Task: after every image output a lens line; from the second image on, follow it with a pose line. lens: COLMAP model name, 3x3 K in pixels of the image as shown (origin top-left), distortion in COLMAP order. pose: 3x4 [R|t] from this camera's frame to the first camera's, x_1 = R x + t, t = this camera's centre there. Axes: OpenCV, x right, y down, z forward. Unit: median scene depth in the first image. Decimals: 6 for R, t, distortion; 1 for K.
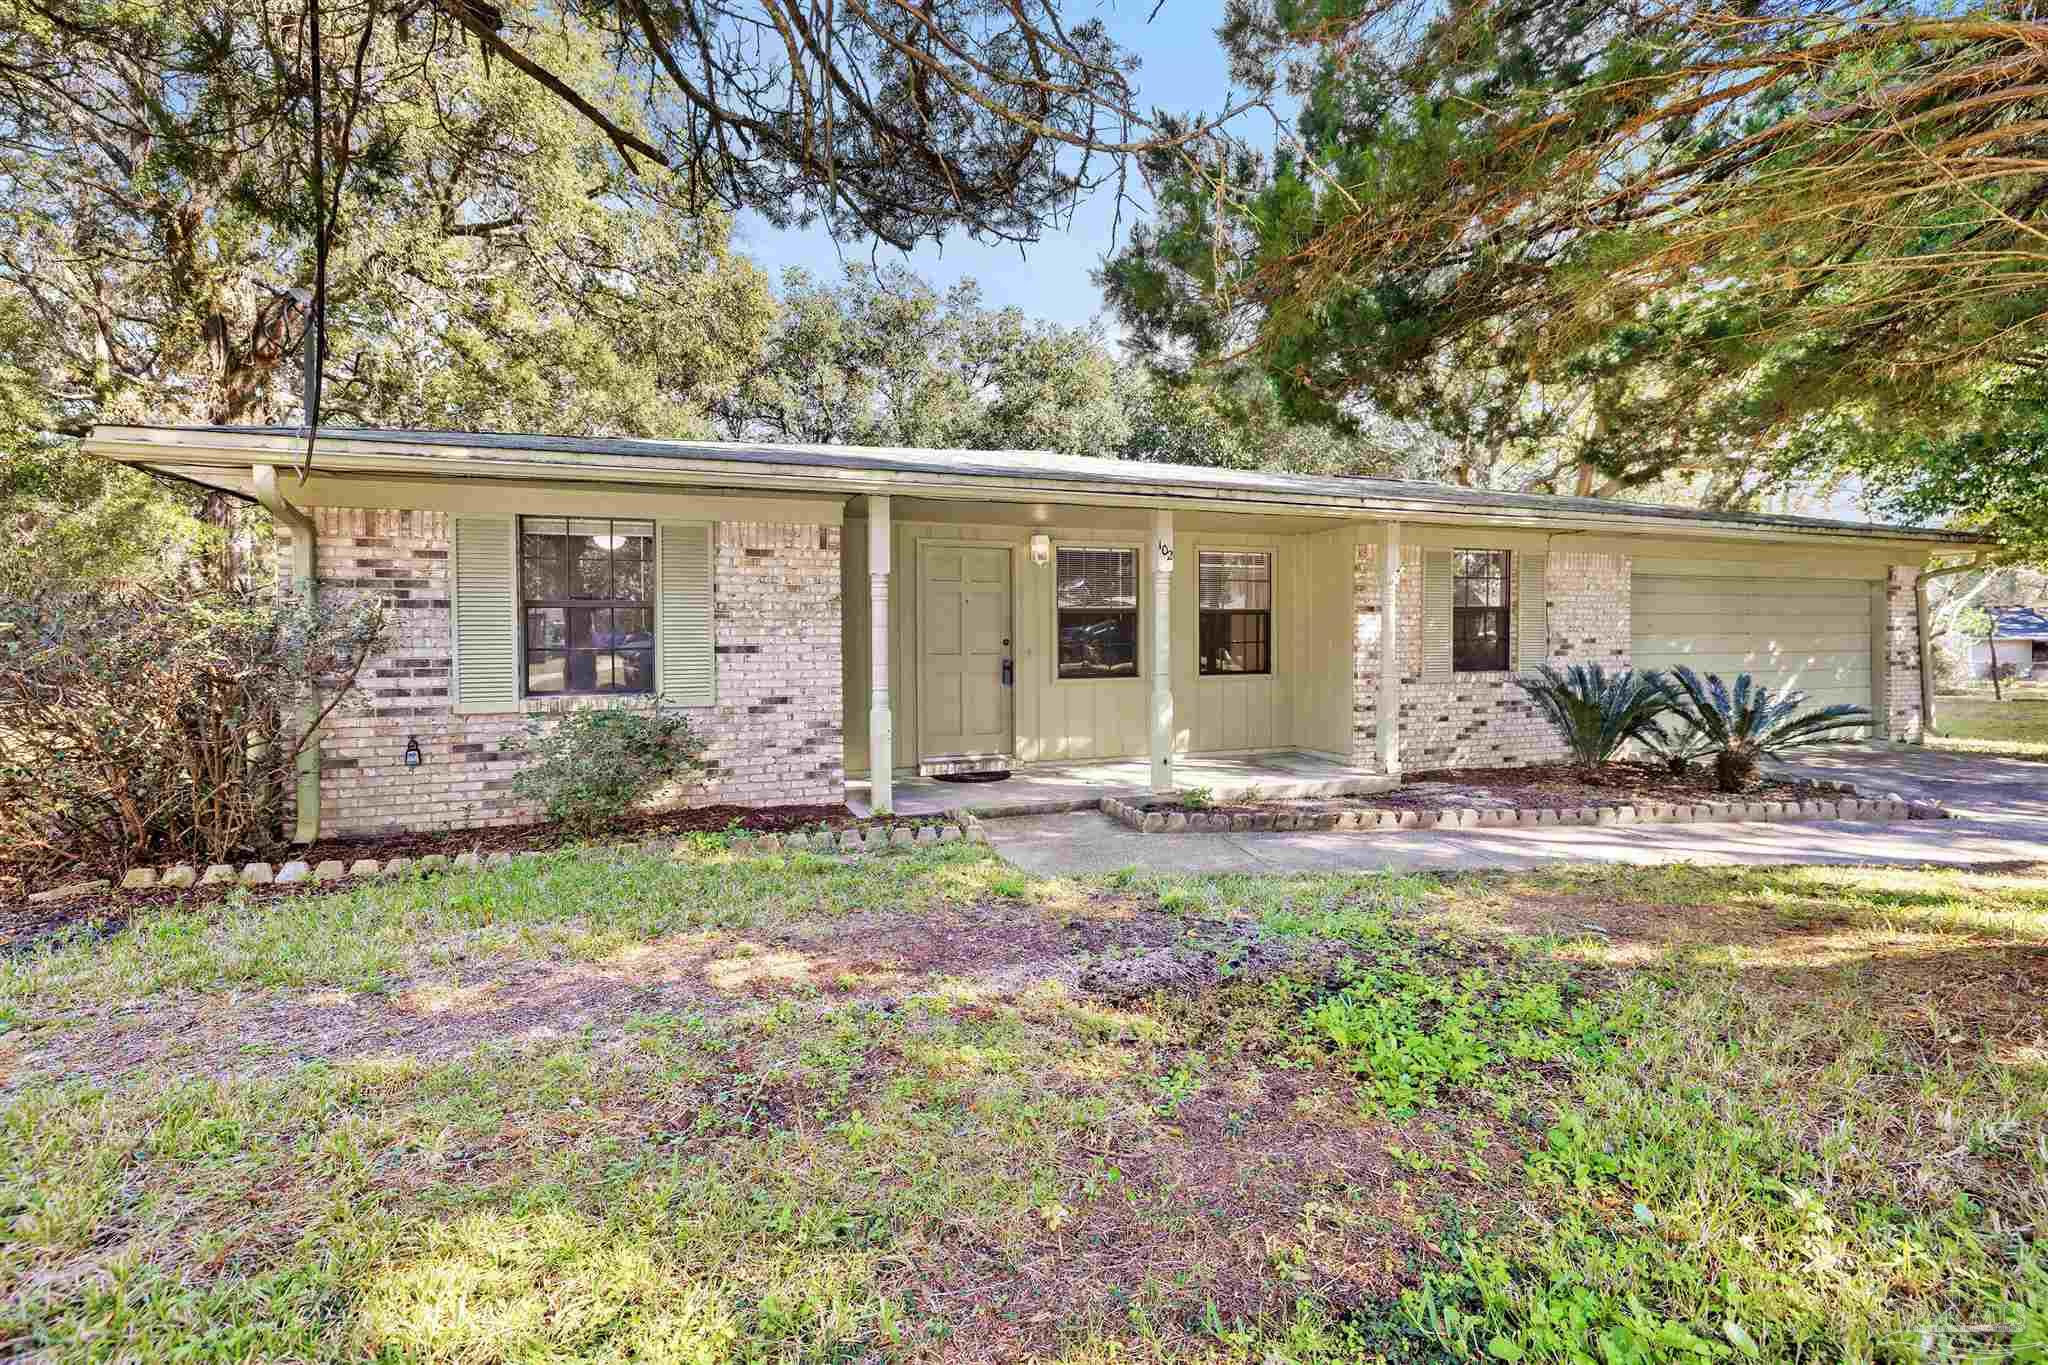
lens RADIAL K [[886.3, 0, 1014.8], [0, 886.3, 657.3], [0, 0, 1]] dist [0.002897, 0.000523]
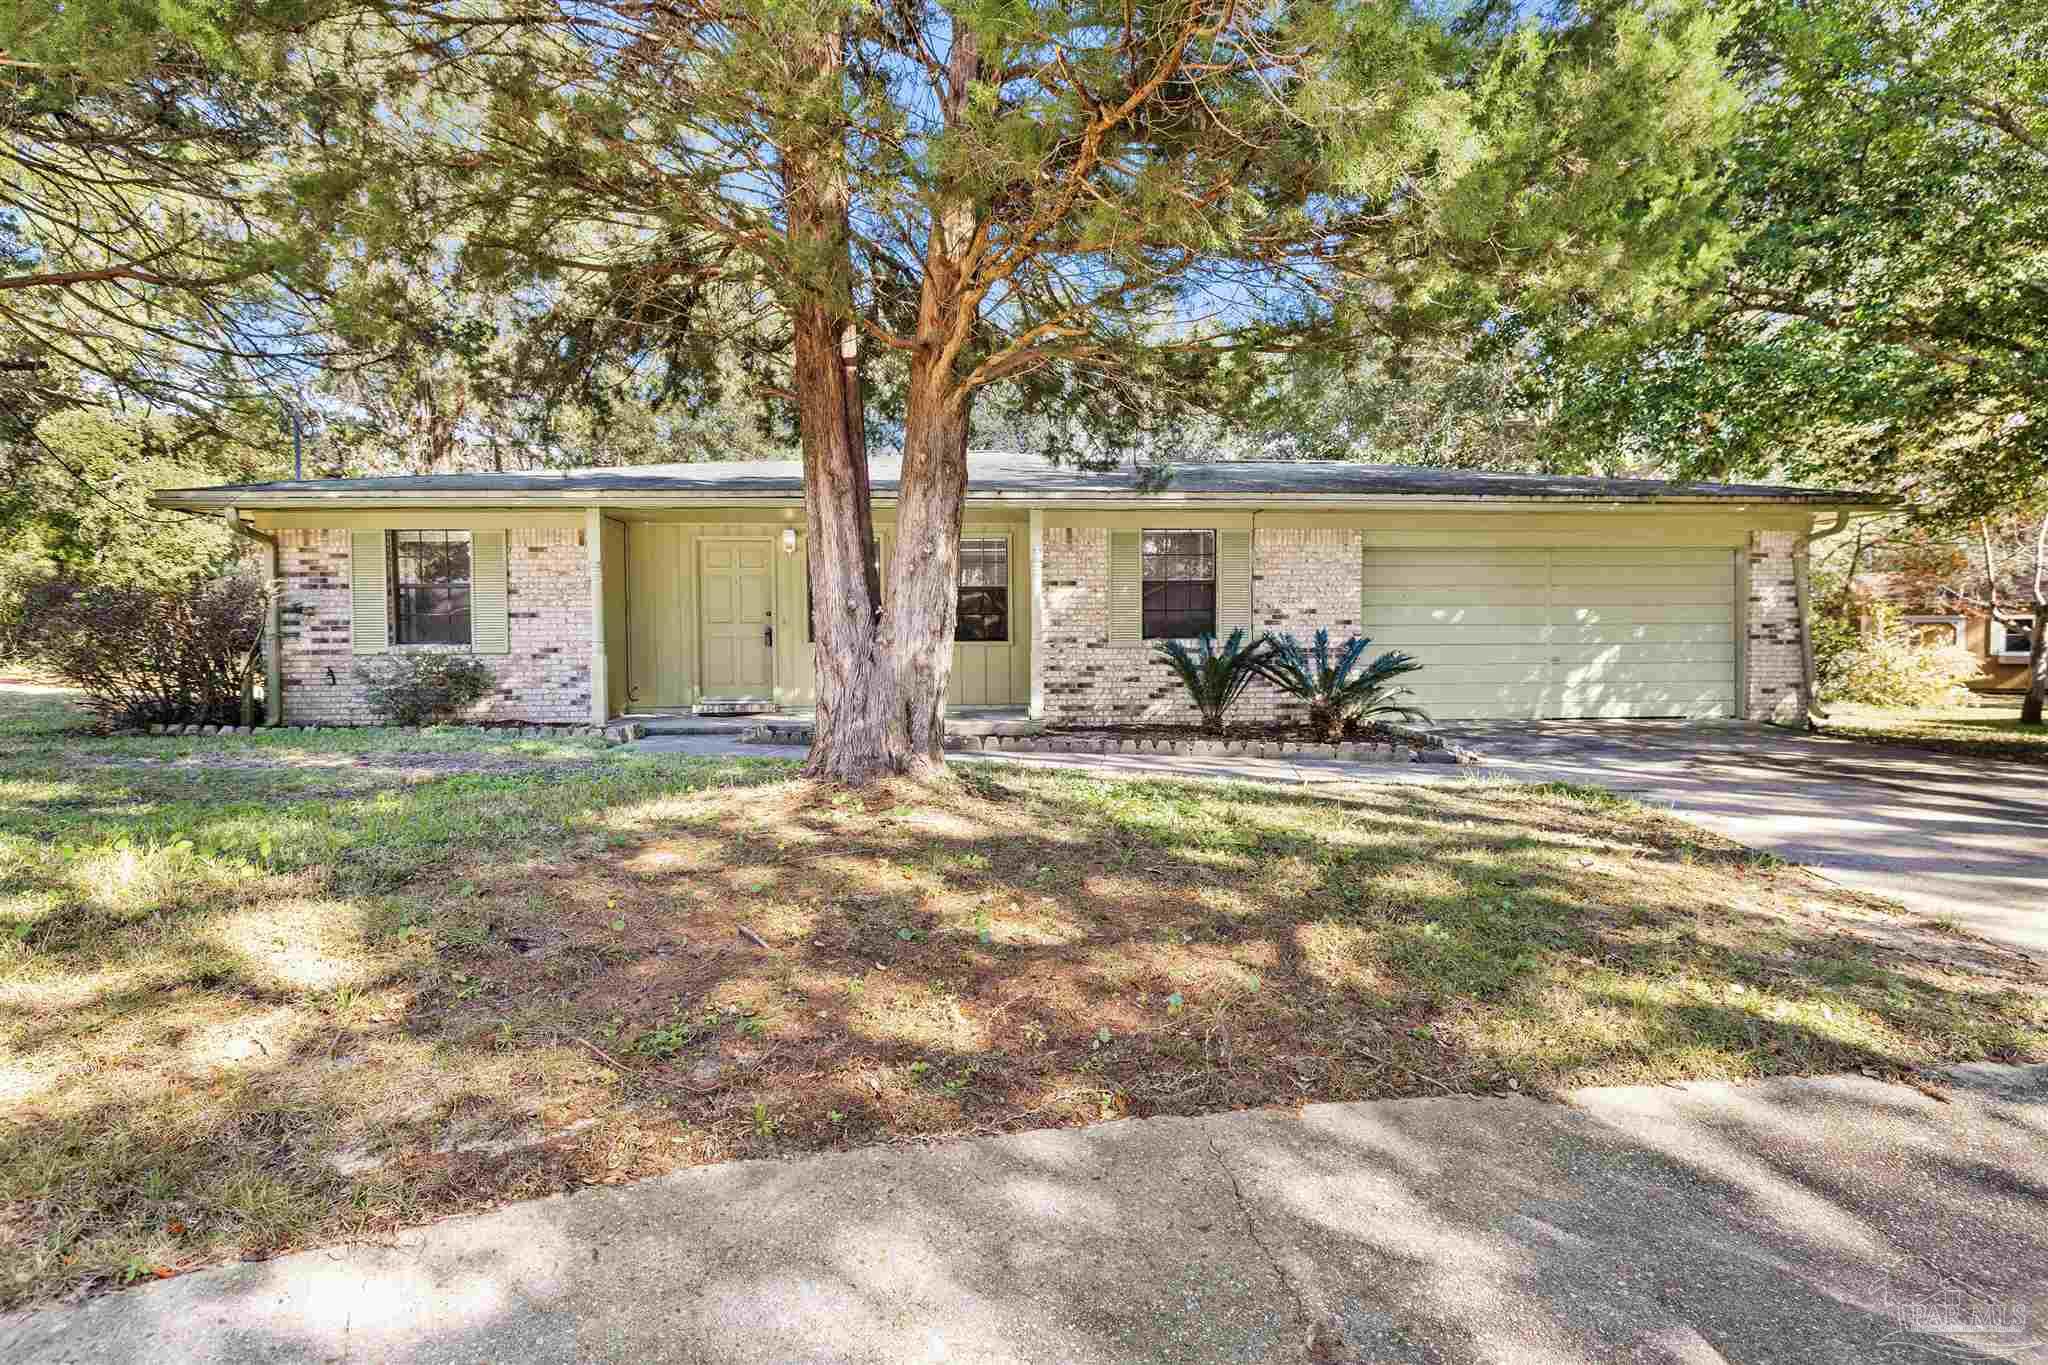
lens RADIAL K [[974.9, 0, 1024.0], [0, 974.9, 682.5], [0, 0, 1]] dist [-0.003309, -0.000381]
pose [[0.958753, 0.010769, -0.284038, 0.746464], [-0.005354, 0.999789, 0.019833, 0.052275], [0.284191, -0.017494, 0.958608, -0.255284]]
